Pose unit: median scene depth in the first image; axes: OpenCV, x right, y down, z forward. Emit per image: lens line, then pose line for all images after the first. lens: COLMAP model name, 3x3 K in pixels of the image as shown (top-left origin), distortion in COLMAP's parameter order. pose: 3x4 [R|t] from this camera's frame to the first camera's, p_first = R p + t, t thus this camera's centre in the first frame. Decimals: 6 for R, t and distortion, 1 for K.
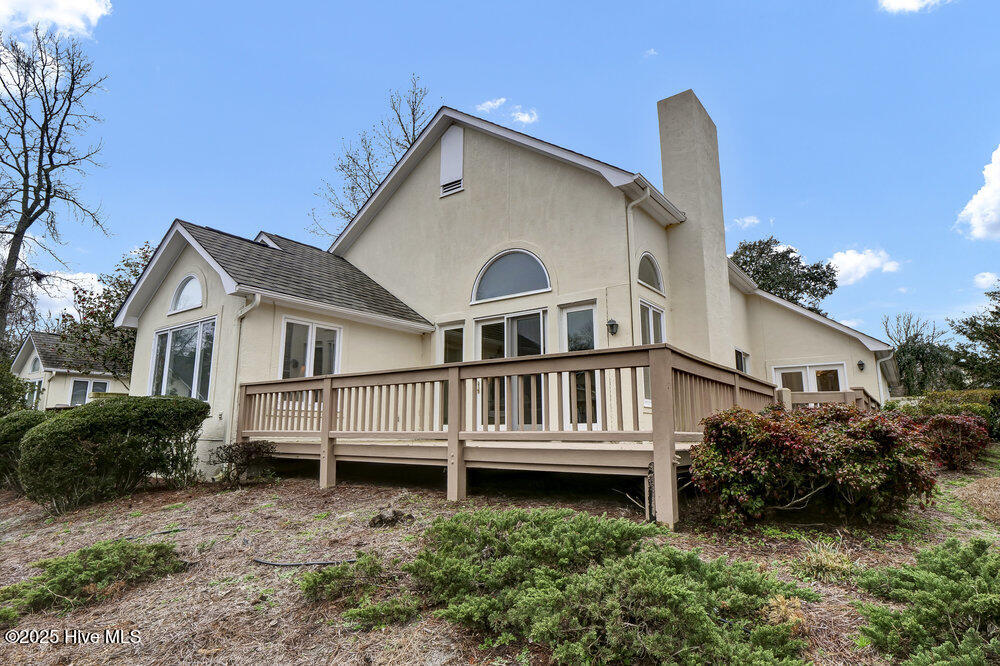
lens RADIAL K [[539.3, 0, 500.0], [0, 539.3, 333.0], [0, 0, 1]] dist [0.000462, 0.000191]
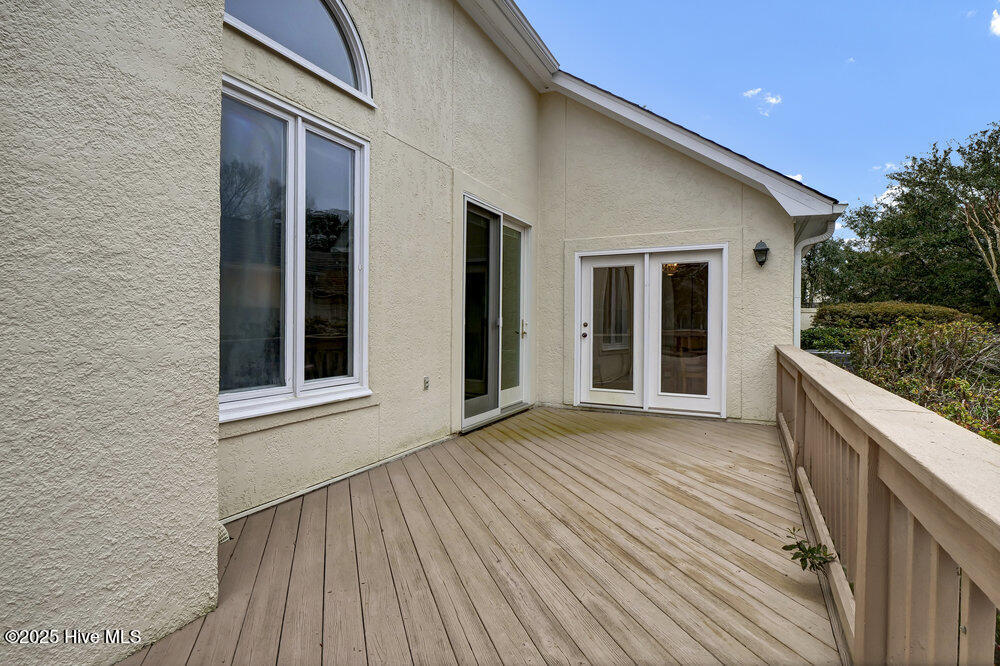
lens RADIAL K [[486.1, 0, 497.2], [0, 486.1, 327.0], [0, 0, 1]] dist [-0.022159, -0.000672]
pose [[0.986825, 0.003467, 0.161757, 0.389864], [-0.034366, 0.981449, 0.188617, 0.050500], [-0.158102, -0.191690, 0.968637, 0.631525]]
